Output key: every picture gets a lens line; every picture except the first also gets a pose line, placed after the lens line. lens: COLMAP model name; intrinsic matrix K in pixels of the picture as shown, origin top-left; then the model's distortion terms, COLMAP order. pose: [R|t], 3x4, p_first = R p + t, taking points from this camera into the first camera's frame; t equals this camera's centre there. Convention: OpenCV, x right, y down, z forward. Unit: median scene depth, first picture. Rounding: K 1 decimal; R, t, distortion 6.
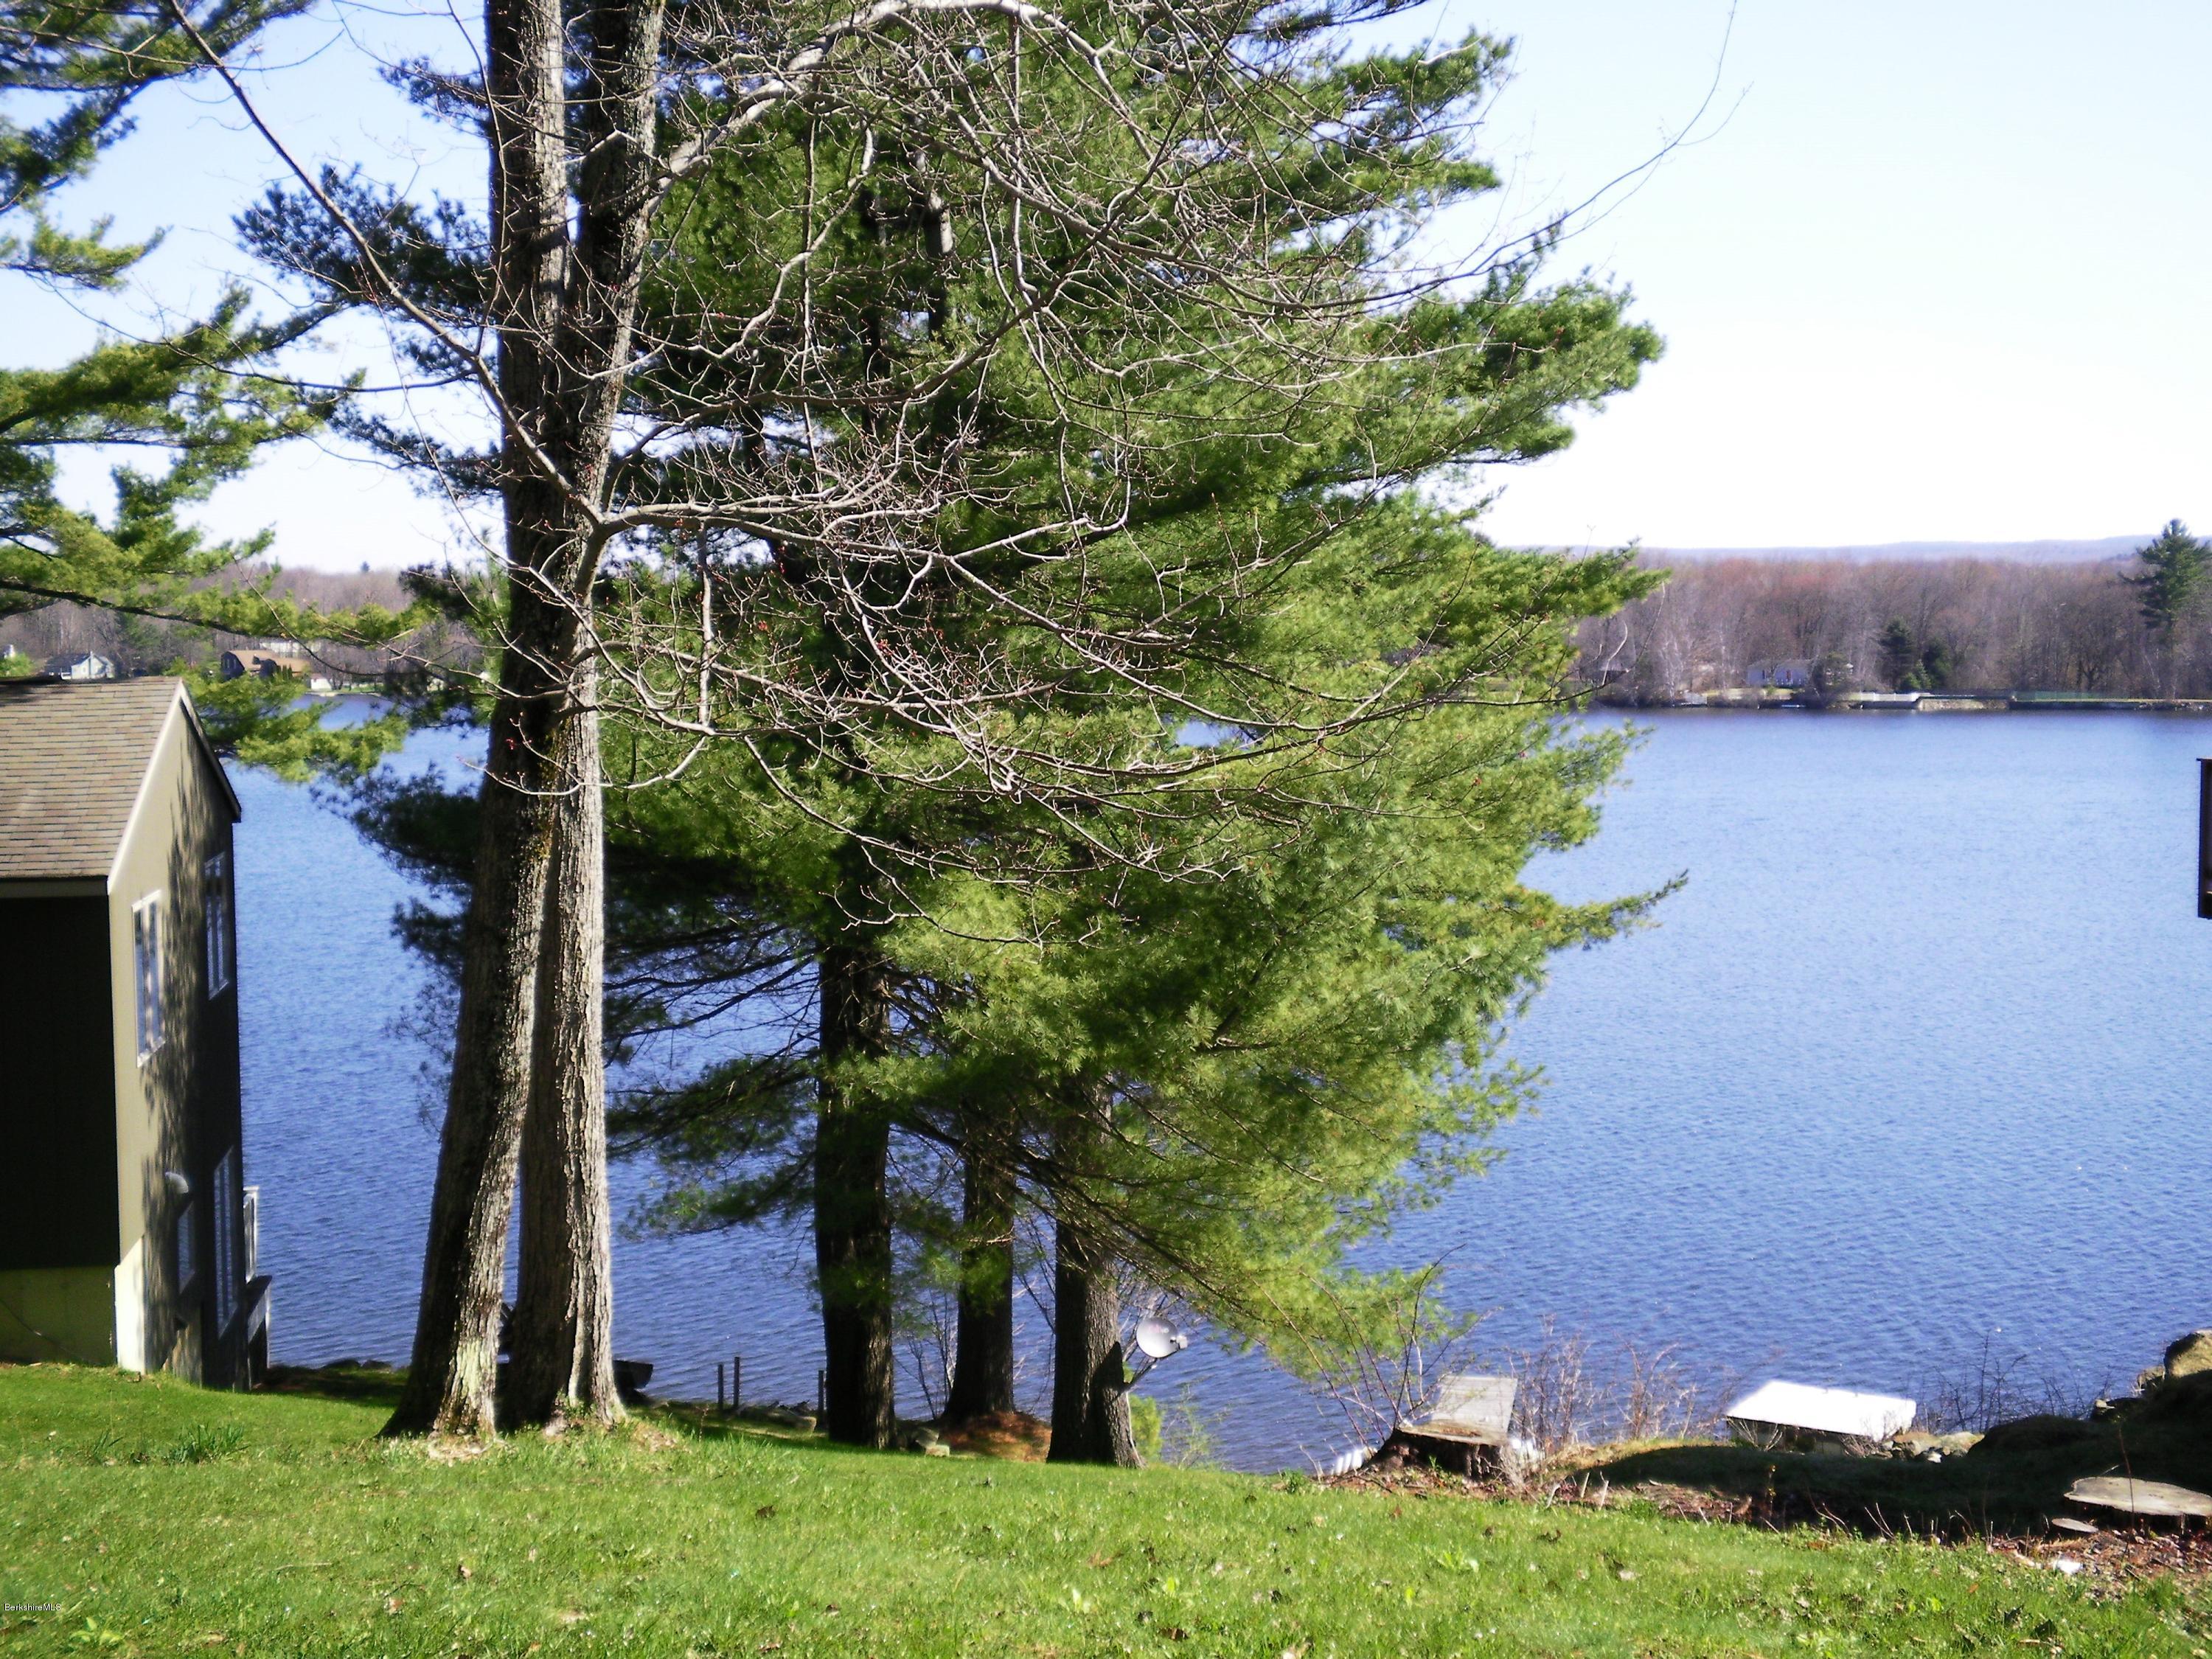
lens RADIAL K [[3043.4, 0, 1111.0], [0, 3043.4, 836.6], [0, 0, 1]] dist [0.020809, 0.000000]
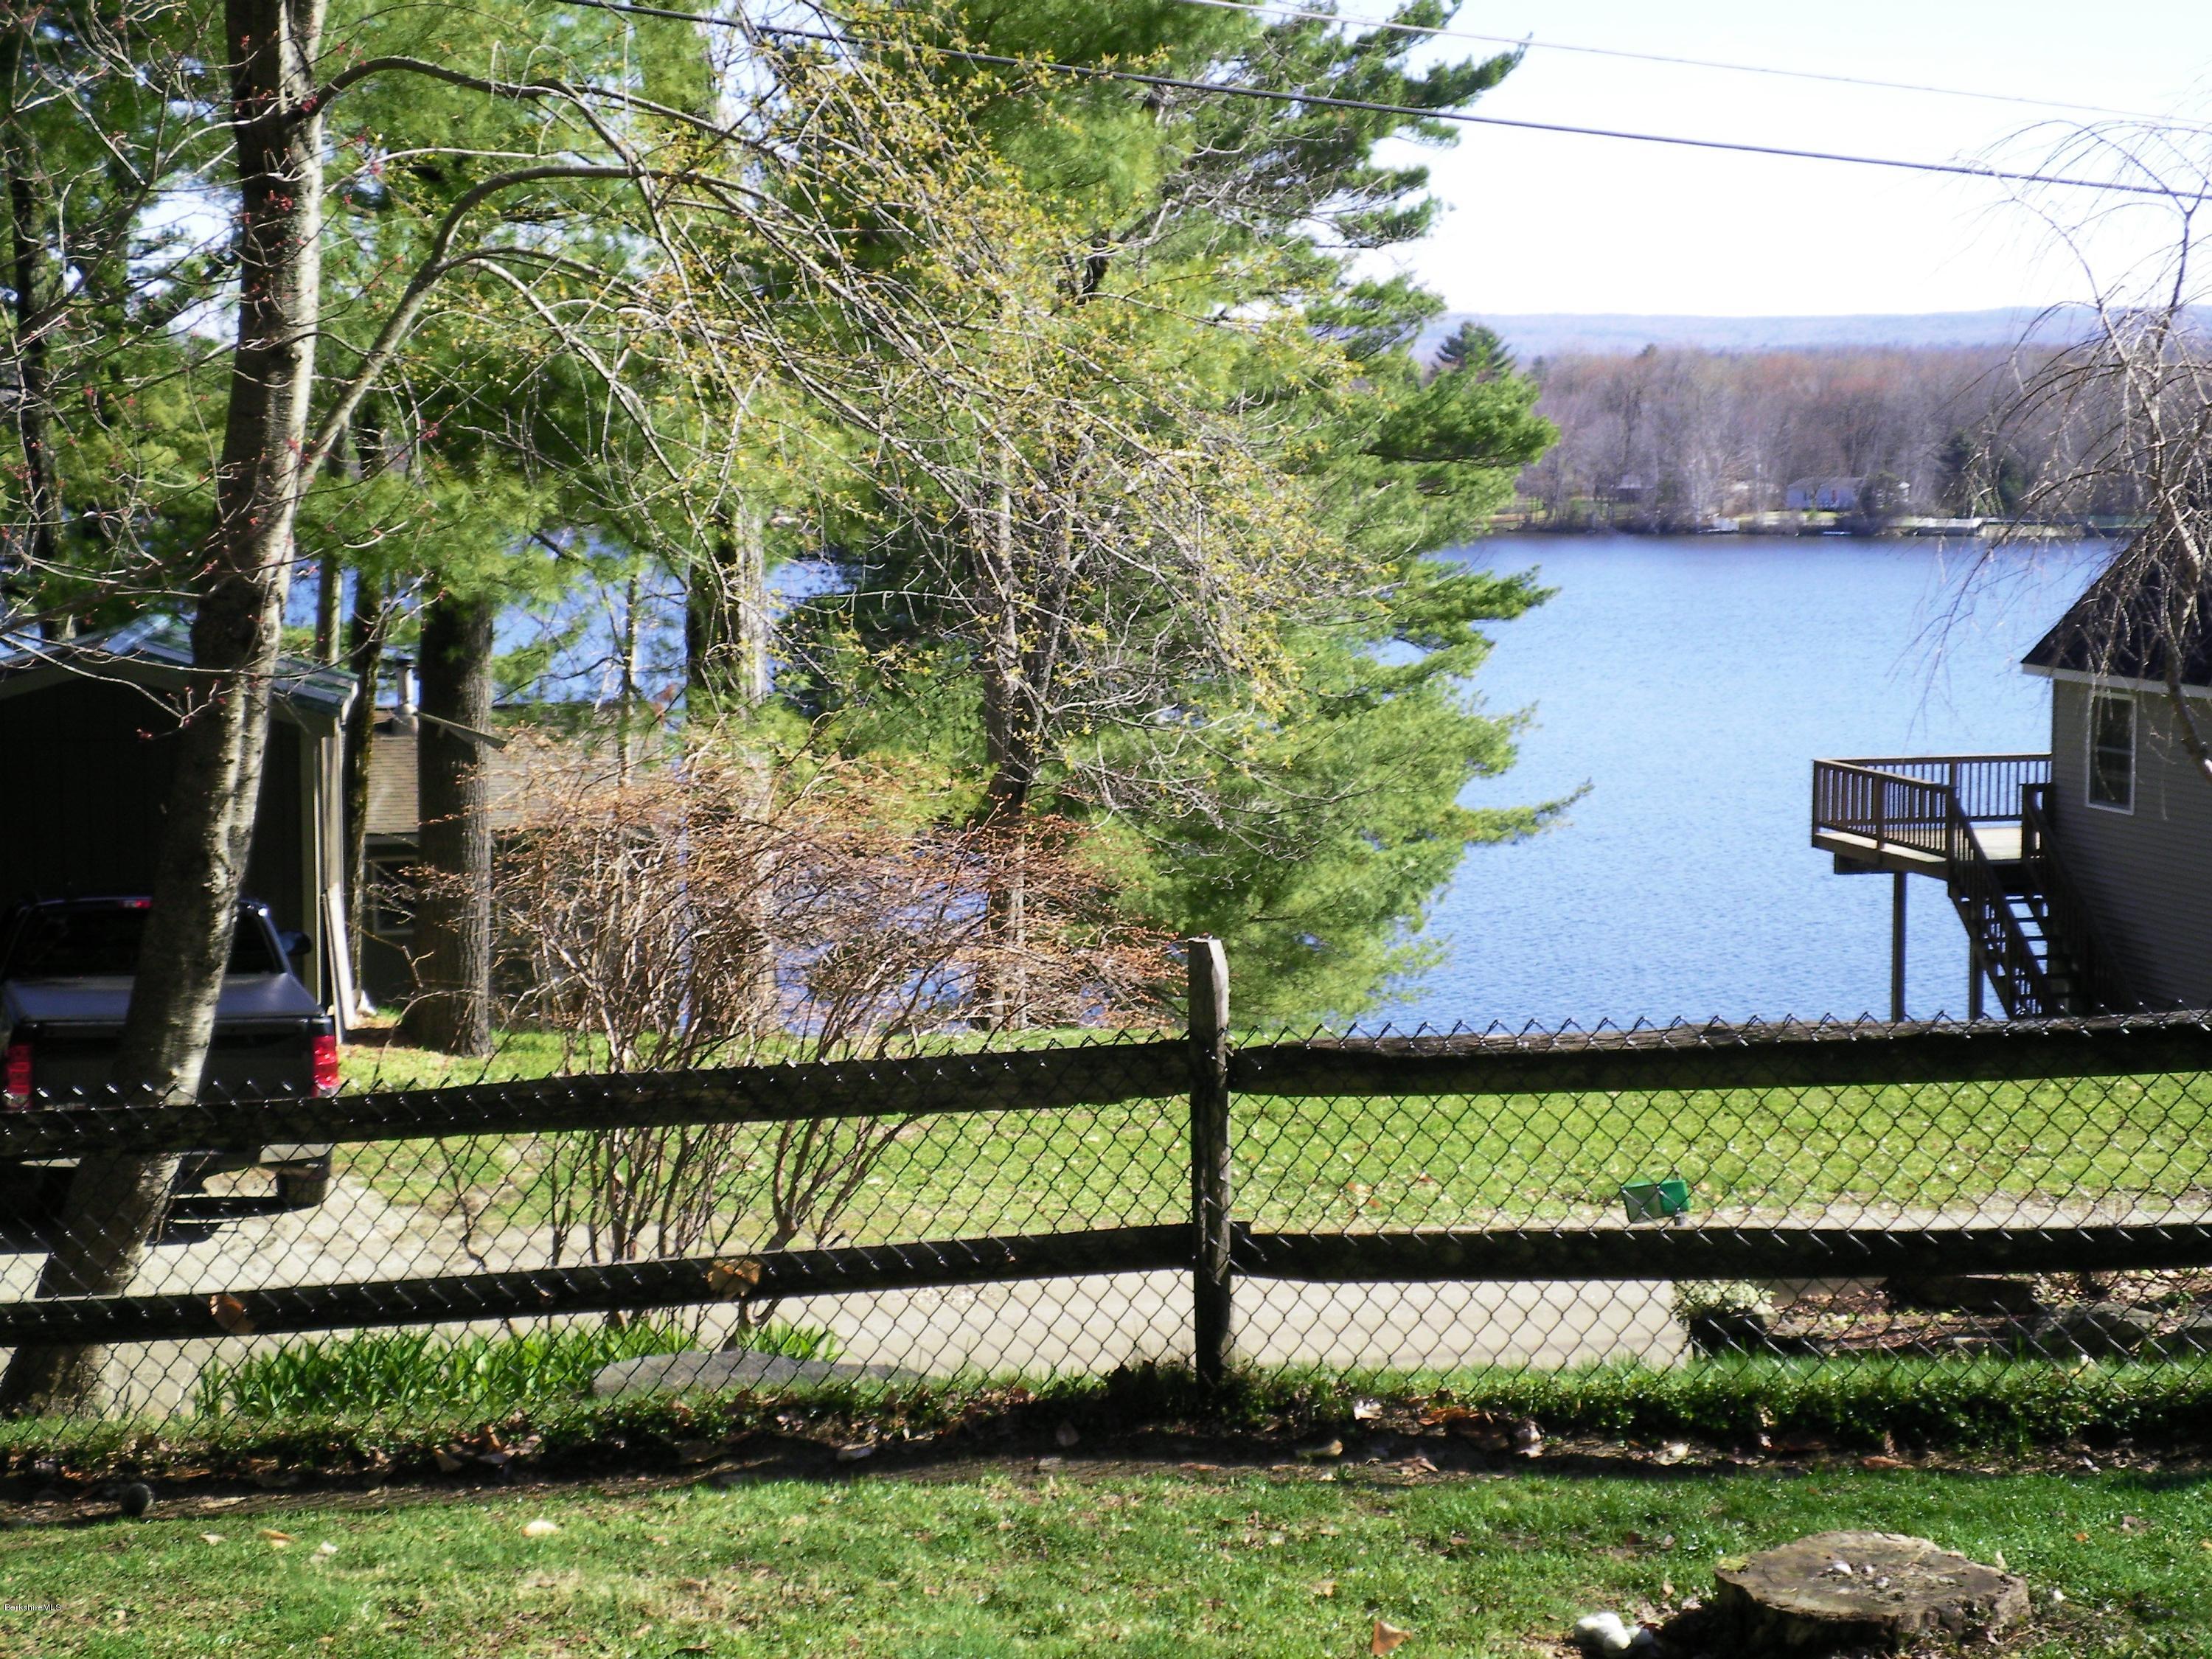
lens RADIAL K [[3683.4, 0, 1104.7], [0, 3683.4, 825.0], [0, 0, 1]] dist [-0.012162, 0.000000]
pose [[0.999833, 0.003834, 0.017890, -0.055240], [-0.004599, 0.999067, 0.042947, -0.044359], [-0.017709, -0.043022, 0.998917, -0.658312]]
